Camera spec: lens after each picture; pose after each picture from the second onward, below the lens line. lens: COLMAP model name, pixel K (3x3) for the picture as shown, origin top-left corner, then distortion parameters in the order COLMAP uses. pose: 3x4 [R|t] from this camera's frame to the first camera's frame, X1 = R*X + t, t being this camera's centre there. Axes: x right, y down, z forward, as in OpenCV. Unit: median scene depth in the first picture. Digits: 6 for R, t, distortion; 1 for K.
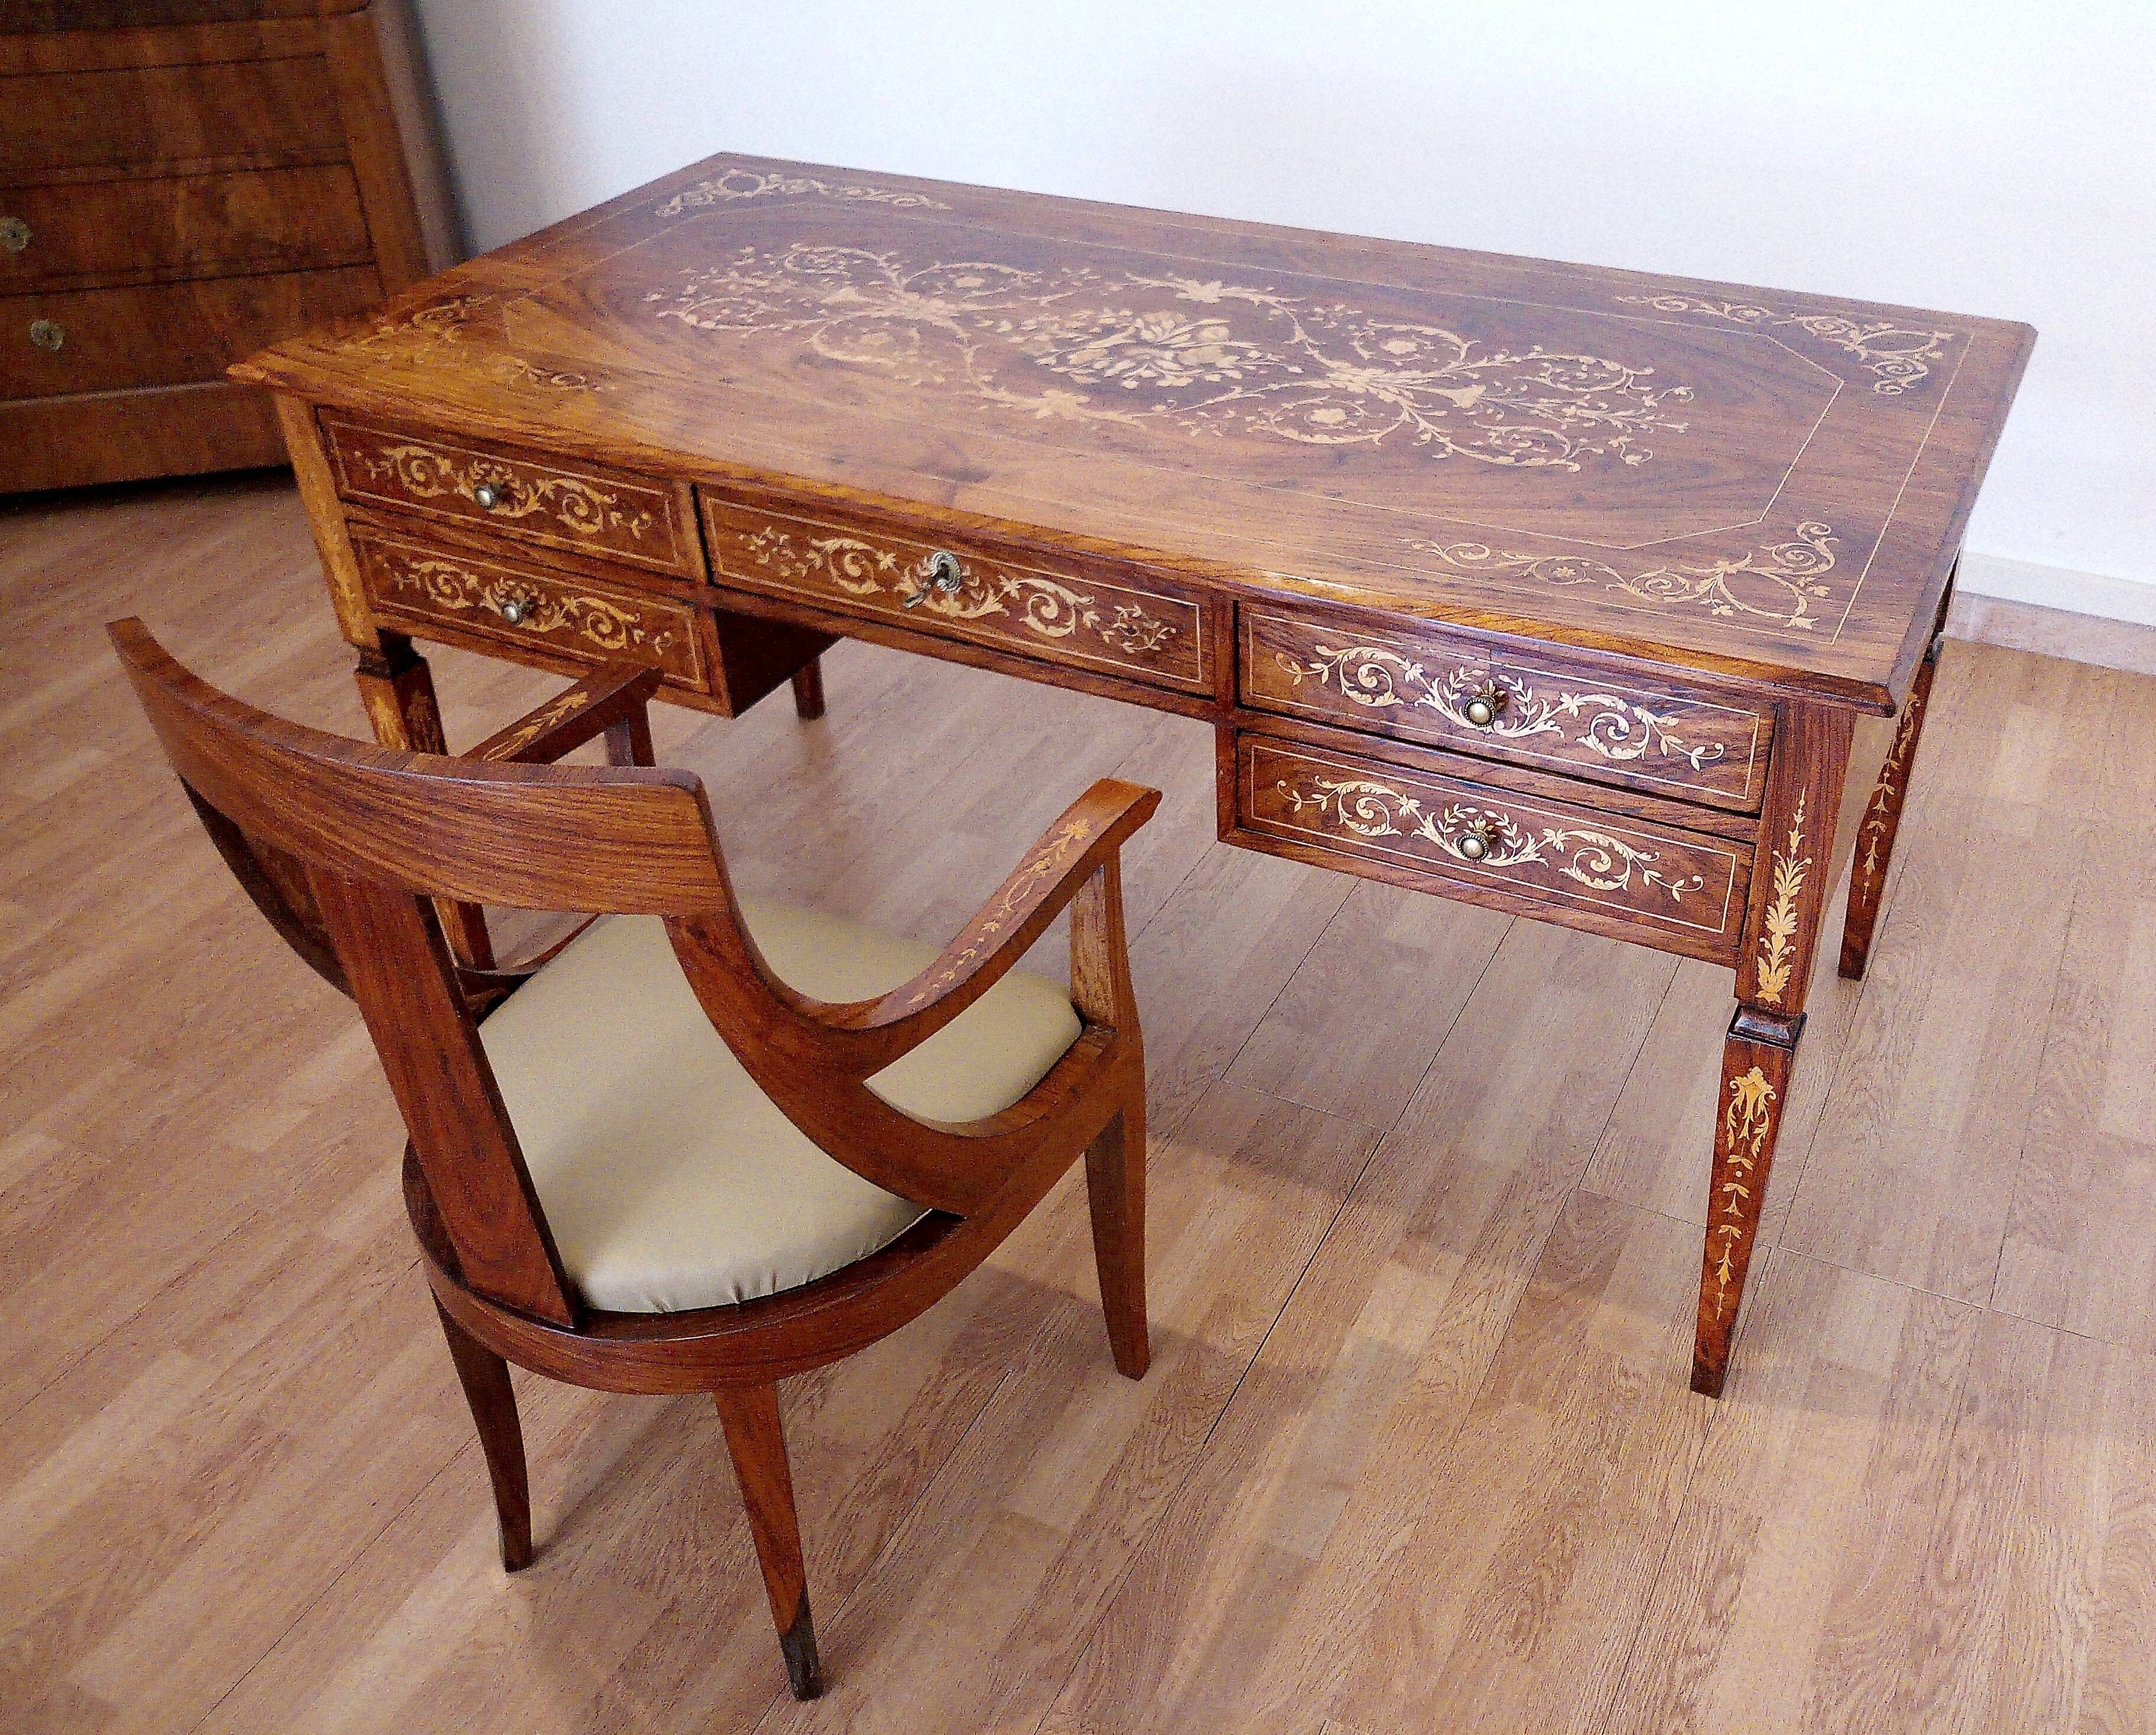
lens RADIAL K [[2021.7, 0, 1288.3], [0, 2021.7, 785.9], [0, 0, 1]] dist [0.130016, -0.403705]
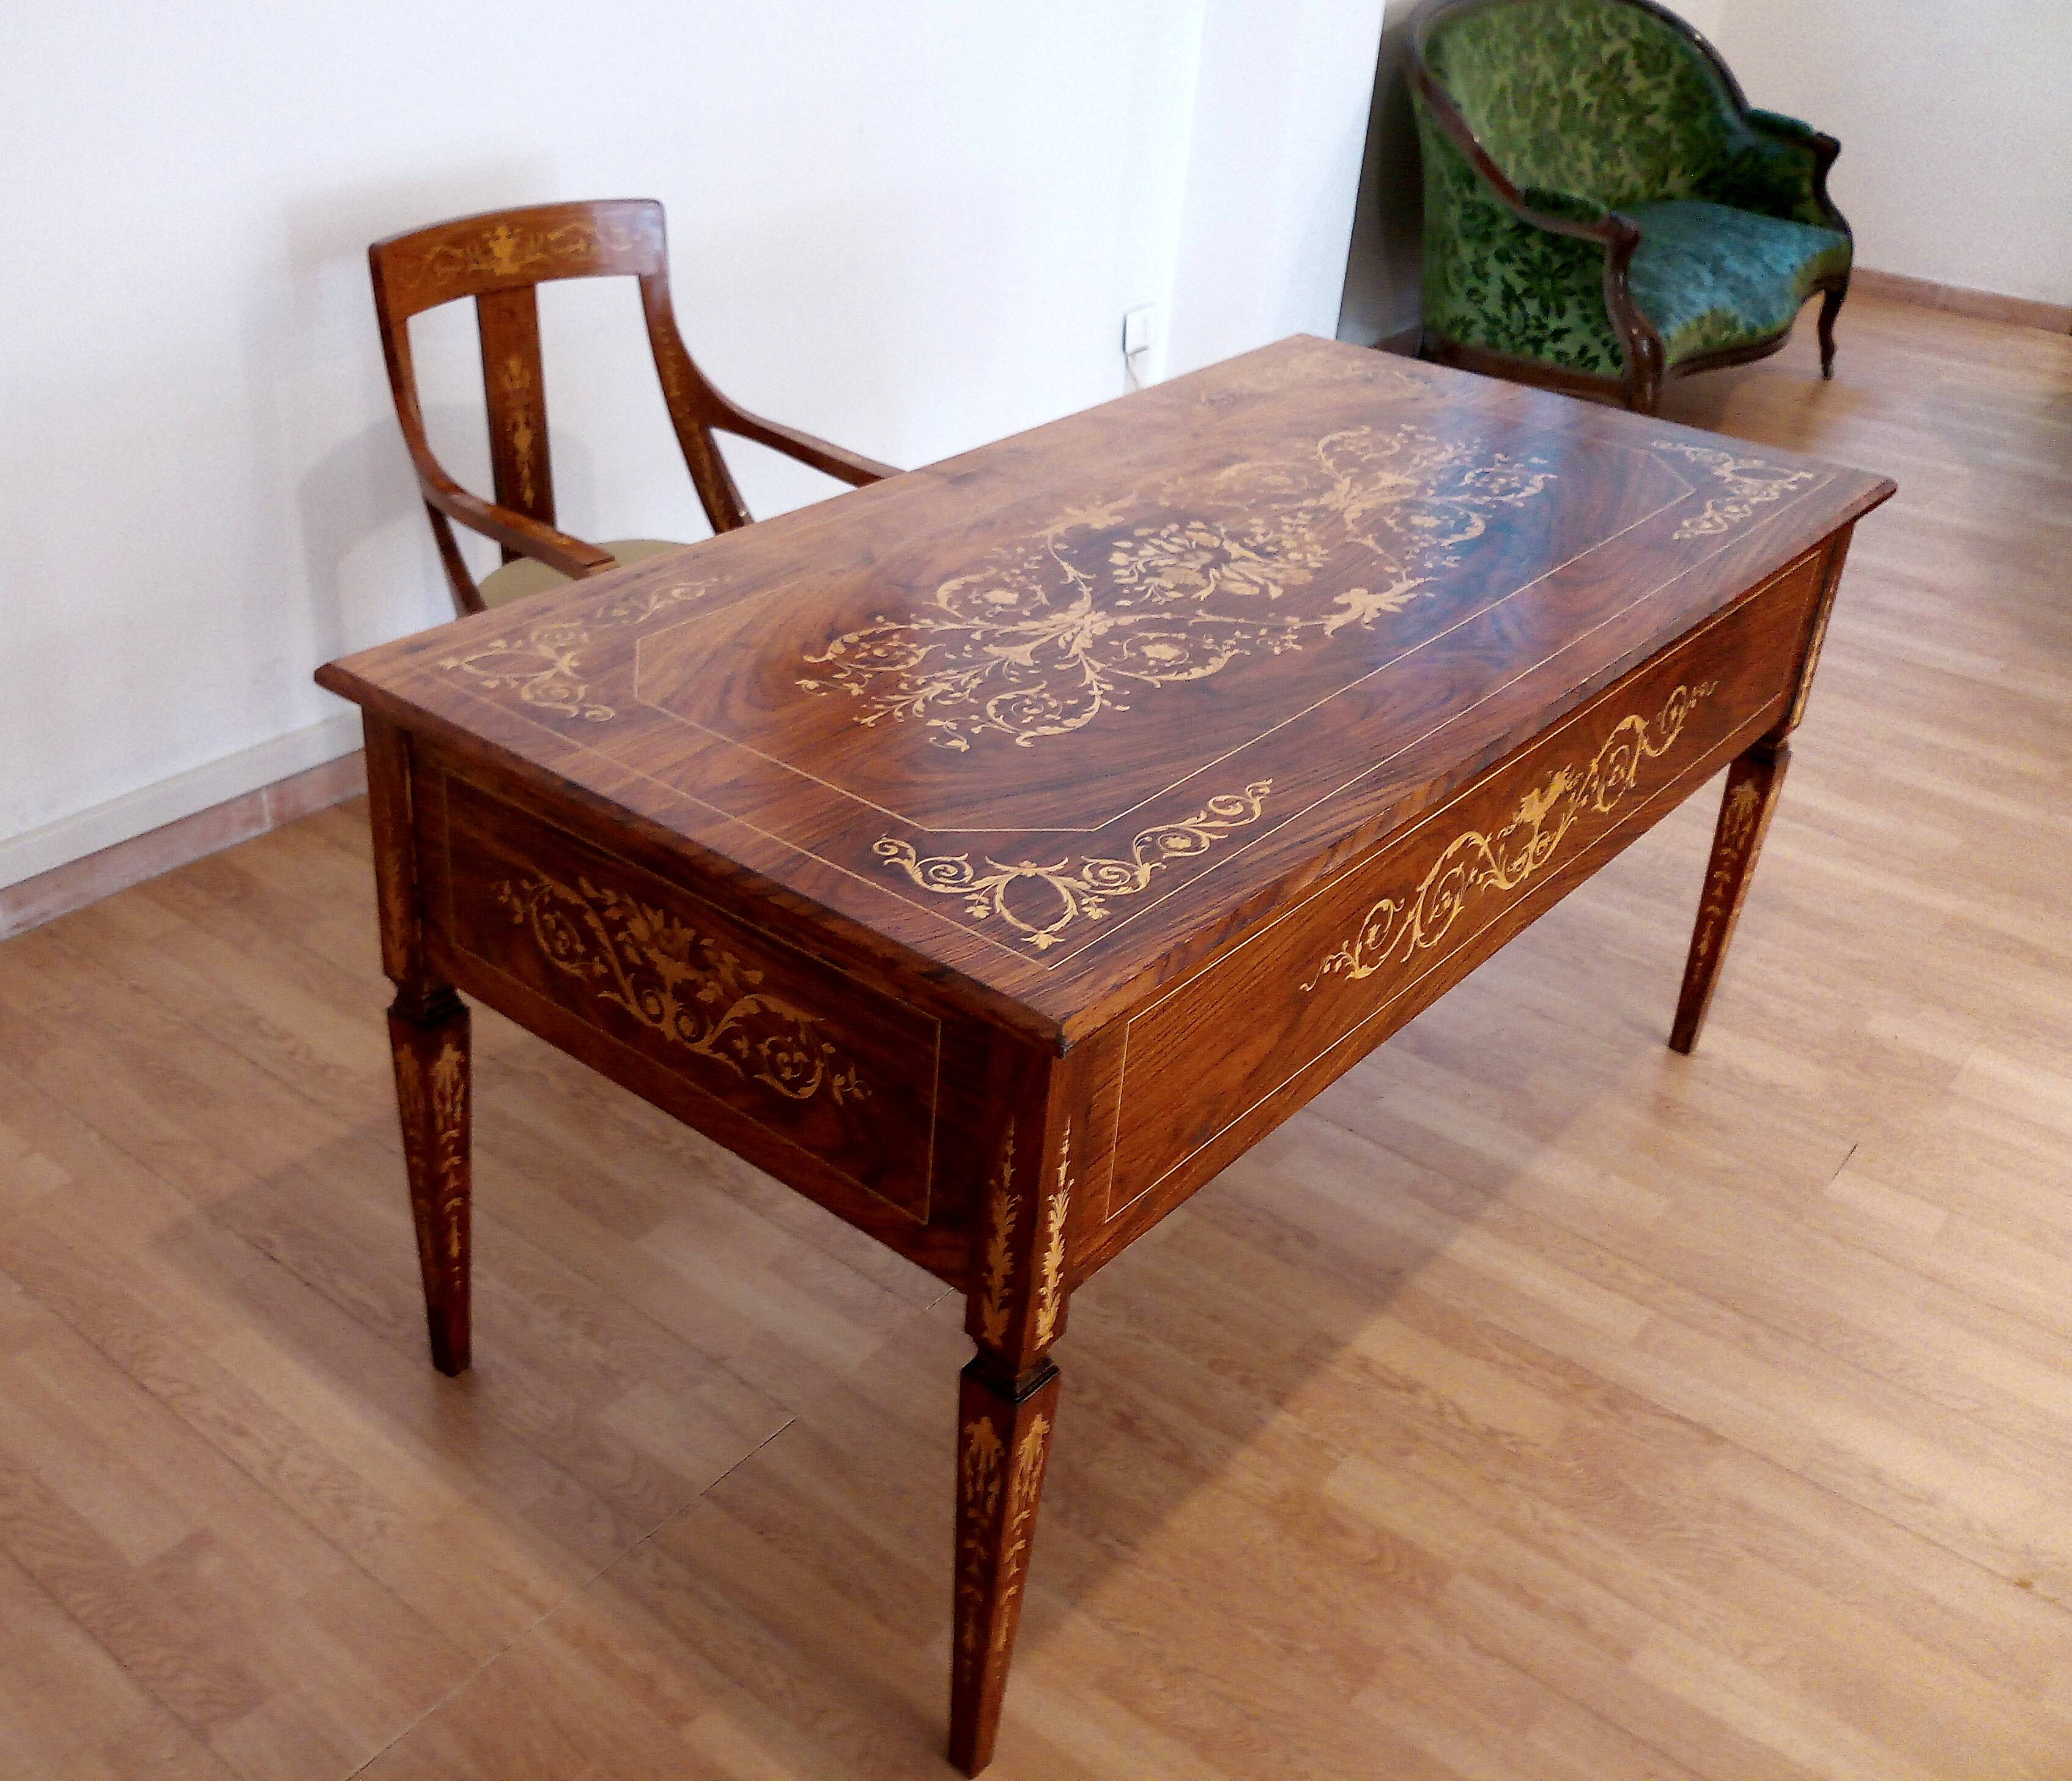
lens RADIAL K [[2074.8, 0, 849.7], [0, 2074.8, 884.8], [0, 0, 1]] dist [0.180500, -0.591453]
pose [[-0.297980, 0.477321, -0.826664, 0.977072], [-0.552311, 0.620115, 0.557145, -0.629812], [0.778563, 0.622593, 0.078848, 0.924657]]
